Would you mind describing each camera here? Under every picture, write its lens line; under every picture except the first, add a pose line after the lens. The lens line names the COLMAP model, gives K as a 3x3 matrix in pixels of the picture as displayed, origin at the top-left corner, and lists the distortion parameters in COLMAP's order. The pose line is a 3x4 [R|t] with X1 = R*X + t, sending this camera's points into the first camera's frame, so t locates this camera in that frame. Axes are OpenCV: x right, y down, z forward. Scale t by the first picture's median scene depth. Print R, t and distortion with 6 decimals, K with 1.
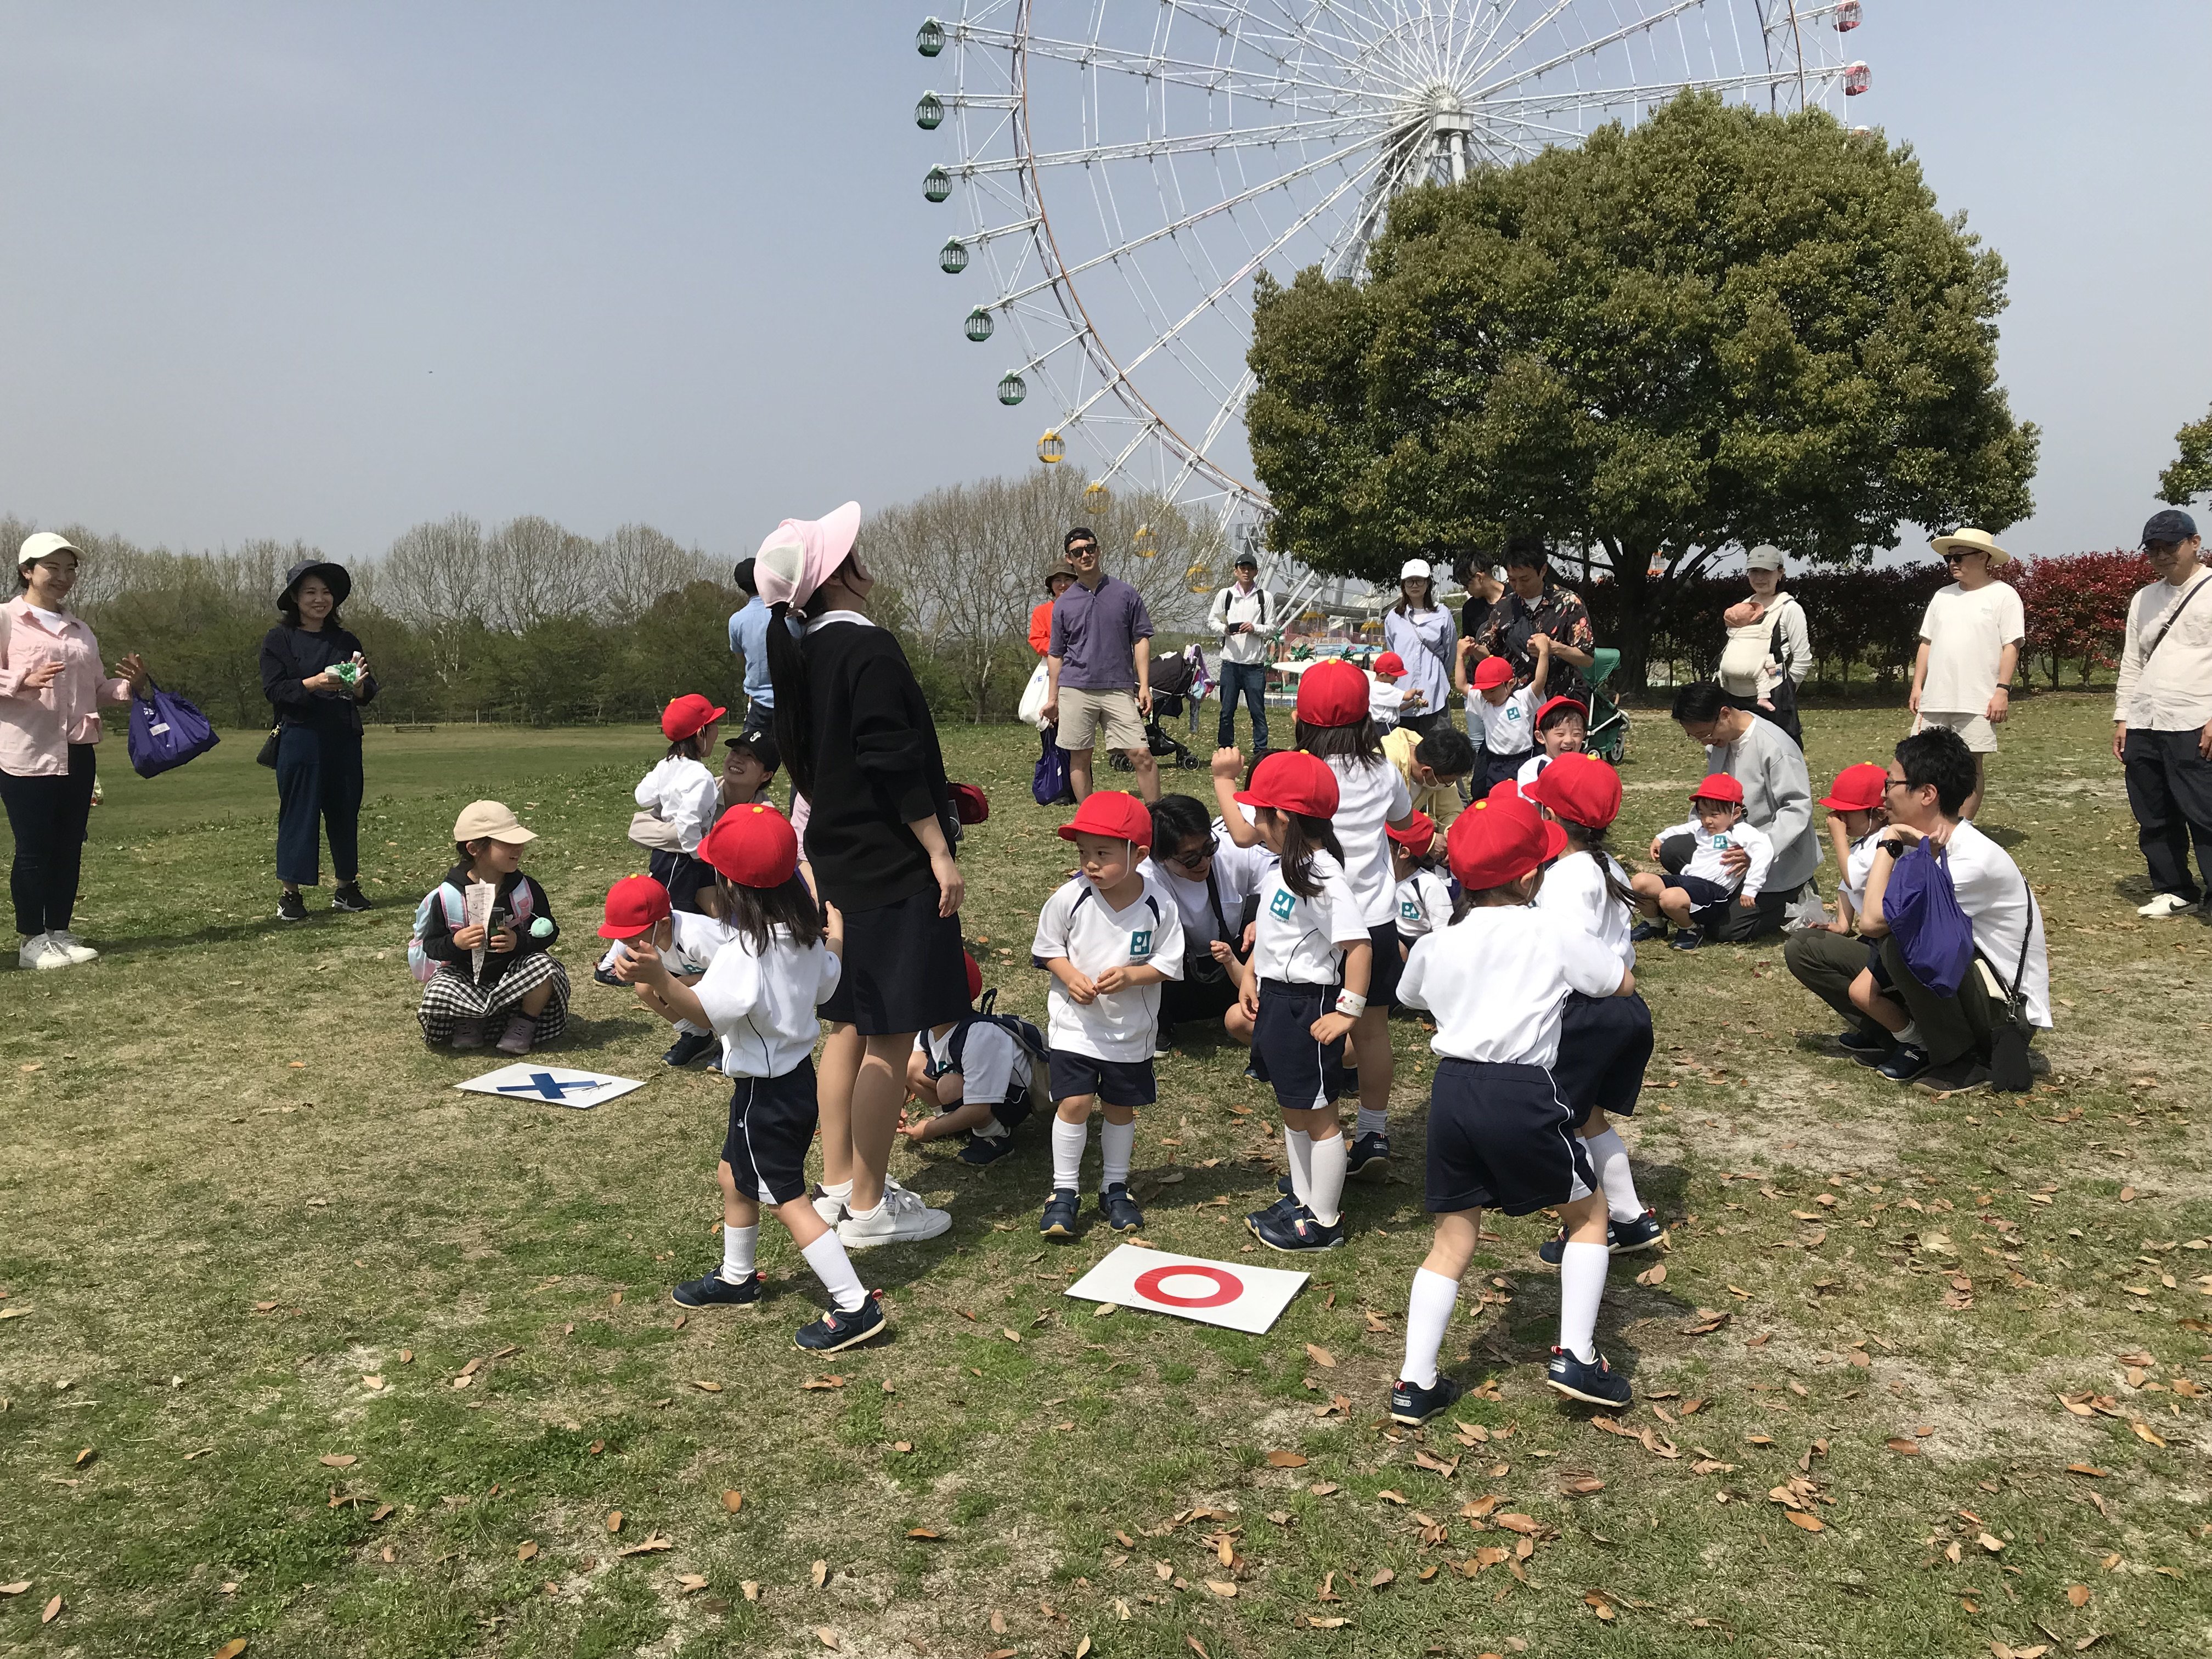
lens RADIAL K [[2039.7, 0, 1102.8], [0, 2039.7, 837.7], [0, 0, 1]] dist [0.025942, 0.026881]
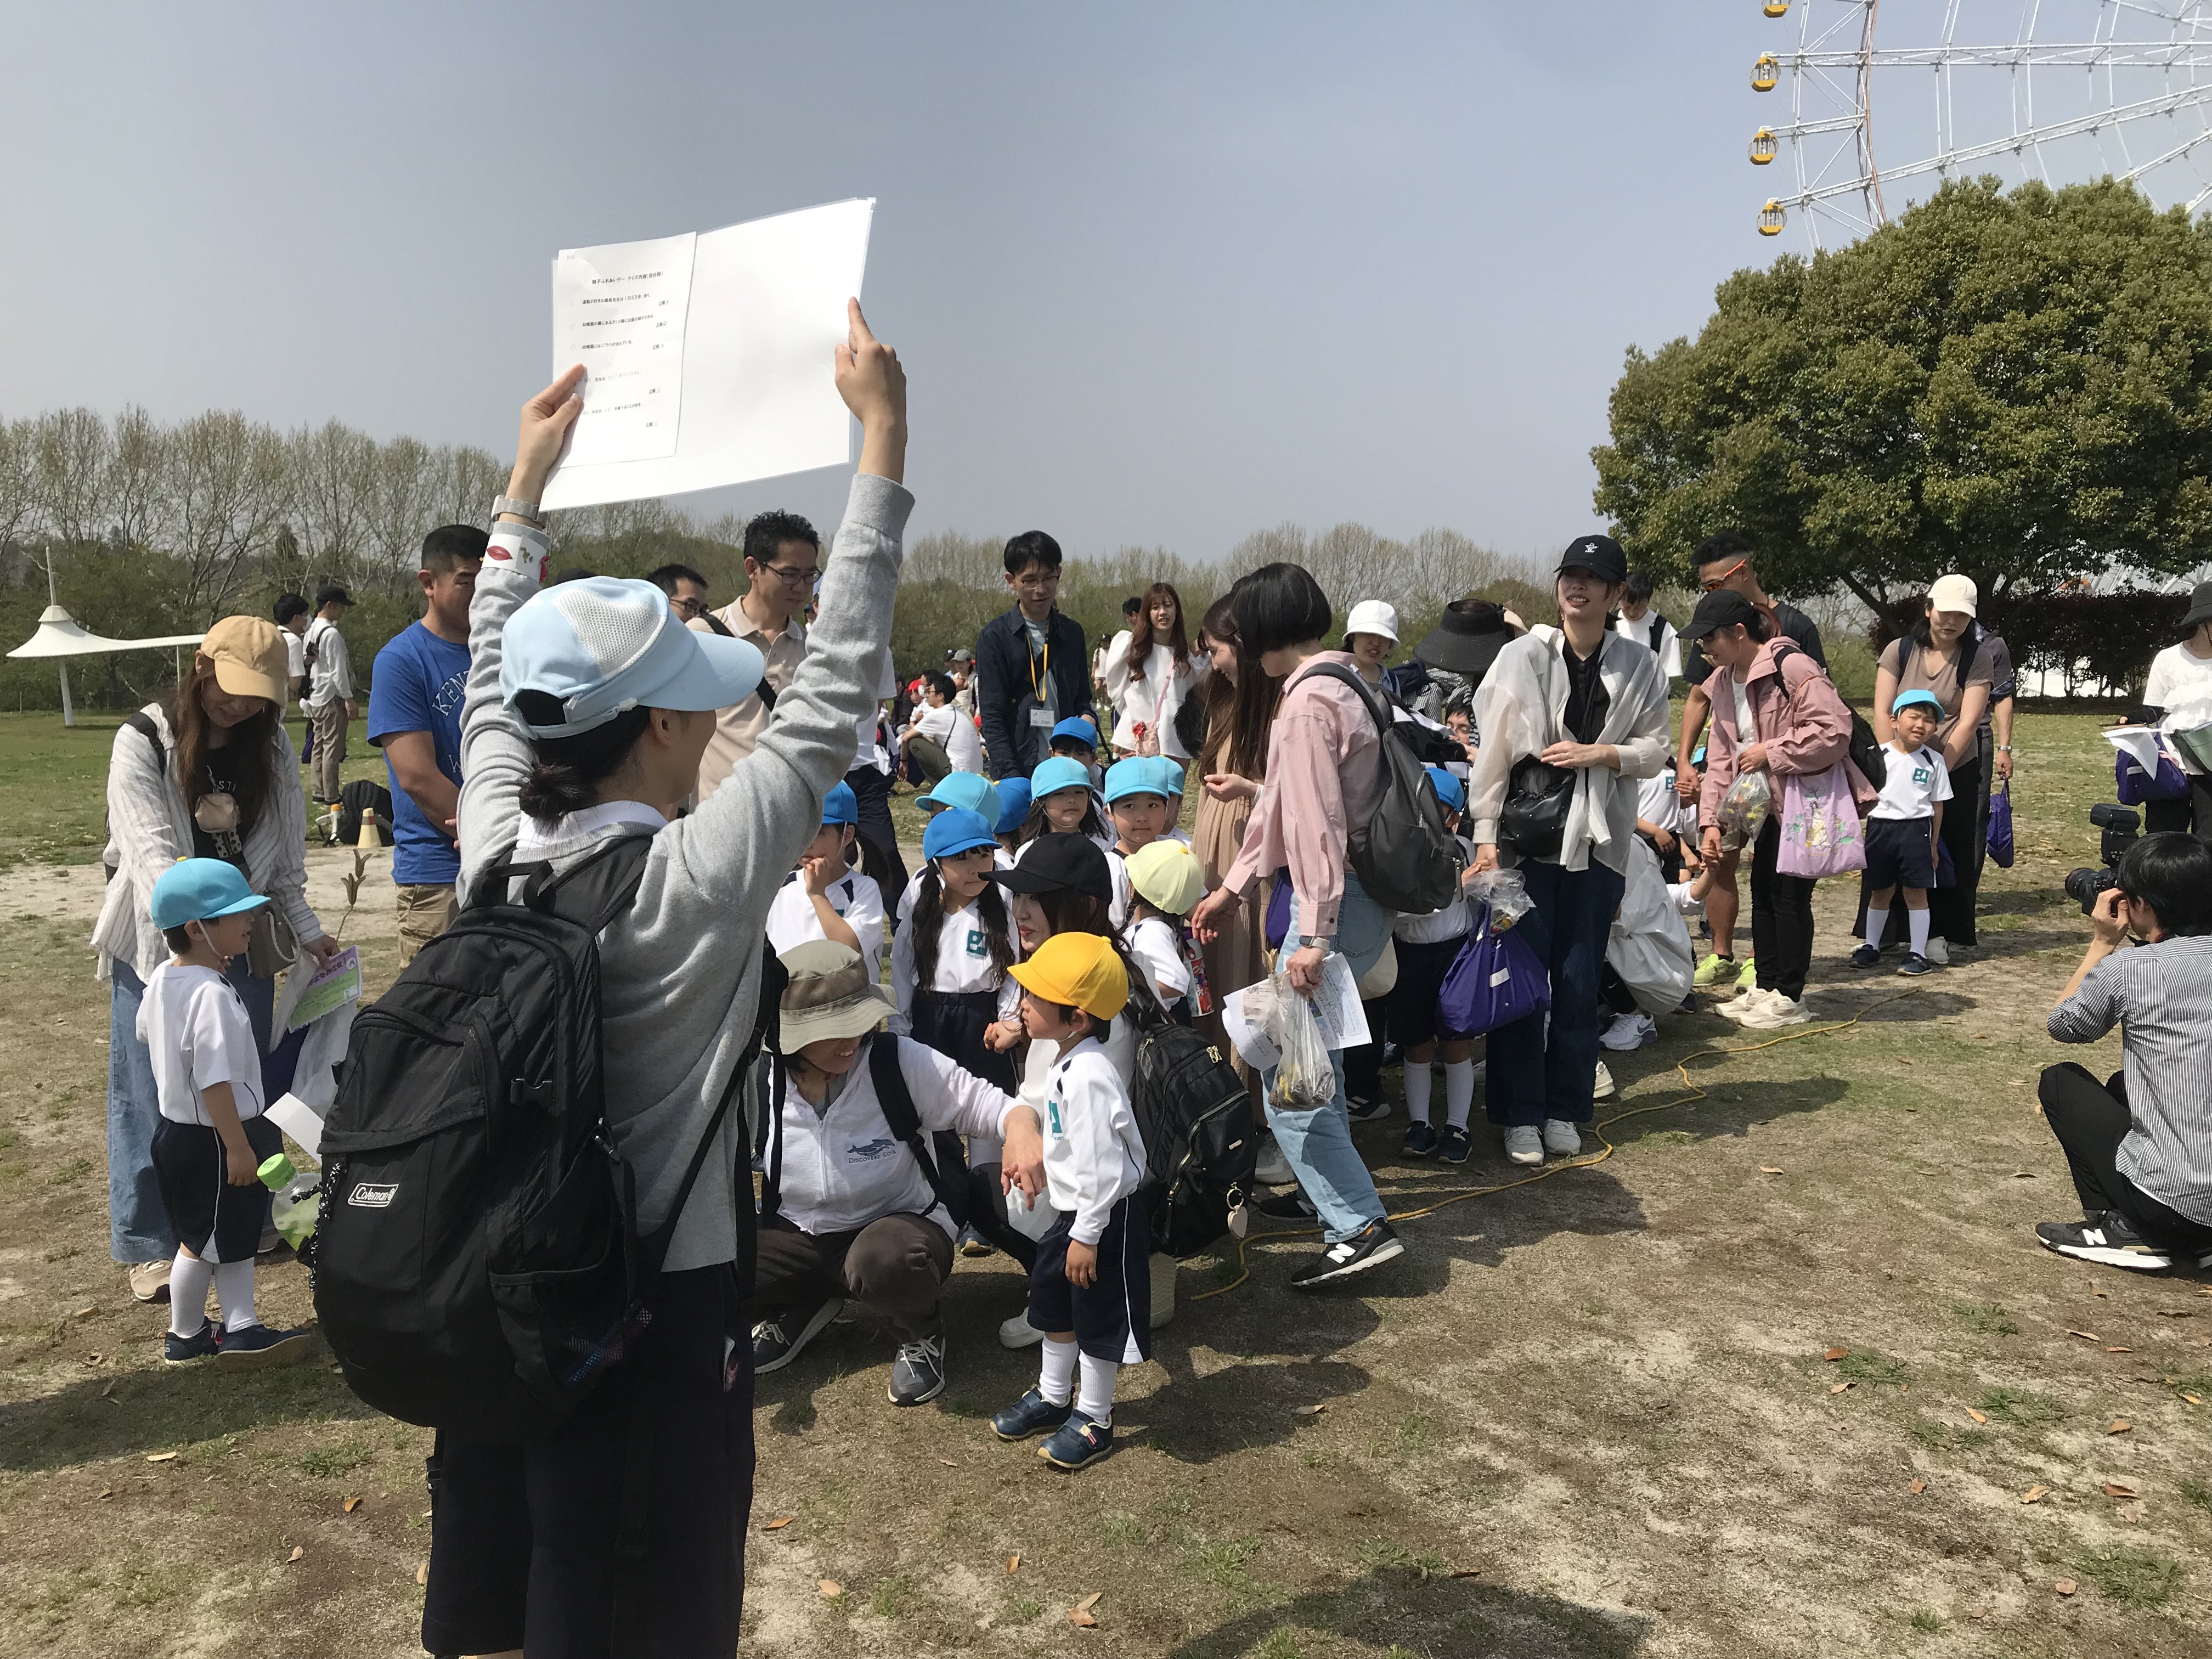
lens RADIAL K [[2039.7, 0, 1109.4], [0, 2039.7, 823.2], [0, 0, 1]] dist [0.025942, 0.026881]
pose [[0.879919, 0.059522, -0.471381, 0.453245], [-0.059048, 0.998130, 0.015812, 0.011877], [0.471440, 0.013921, 0.881788, -0.268971]]
